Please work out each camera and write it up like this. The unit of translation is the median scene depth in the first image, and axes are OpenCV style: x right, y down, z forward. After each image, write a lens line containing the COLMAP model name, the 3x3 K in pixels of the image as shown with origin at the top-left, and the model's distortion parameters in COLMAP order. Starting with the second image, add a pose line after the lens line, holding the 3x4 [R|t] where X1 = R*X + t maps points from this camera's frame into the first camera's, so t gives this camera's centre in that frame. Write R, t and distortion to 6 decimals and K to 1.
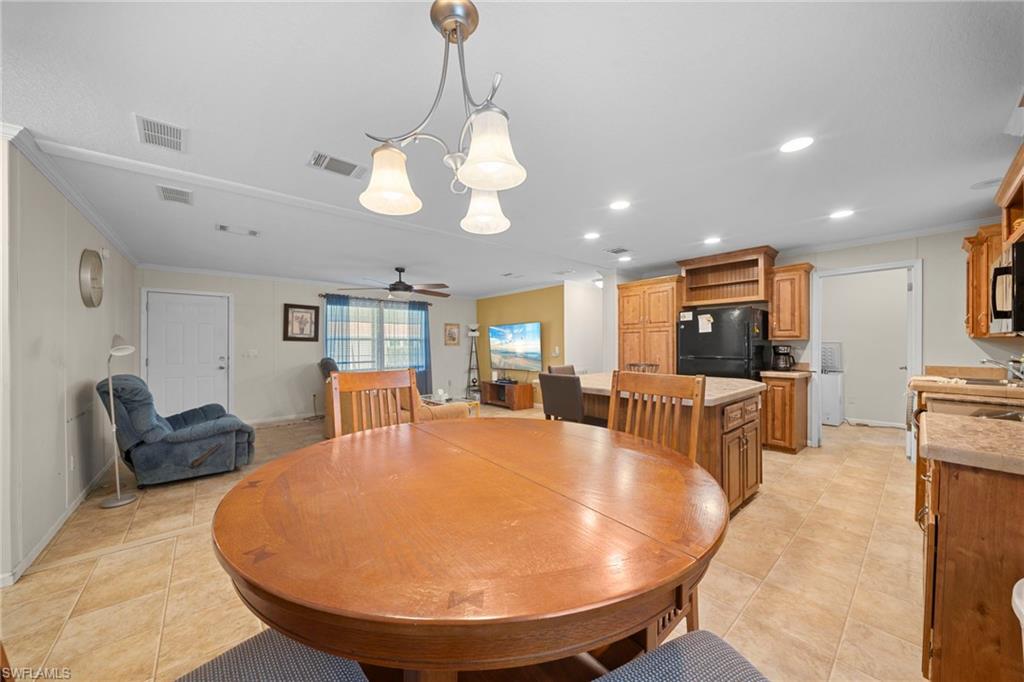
lens RADIAL K [[355.4, 0, 510.1], [0, 355.4, 345.0], [0, 0, 1]] dist [-0.004837, -0.000338]
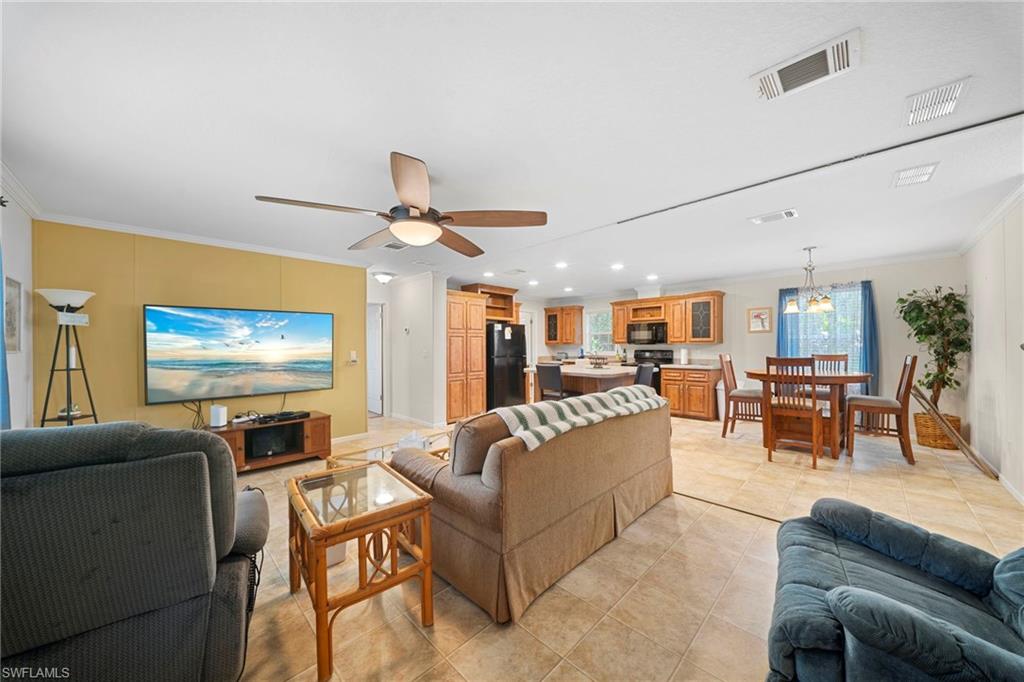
lens RADIAL K [[355.4, 0, 510.1], [0, 355.4, 345.0], [0, 0, 1]] dist [-0.004837, -0.000338]
pose [[-0.080994, 0.009786, 0.996667, -0.765263], [0.007827, 0.999927, -0.009182, 0.002535], [-0.996684, 0.007058, -0.081064, 0.918227]]
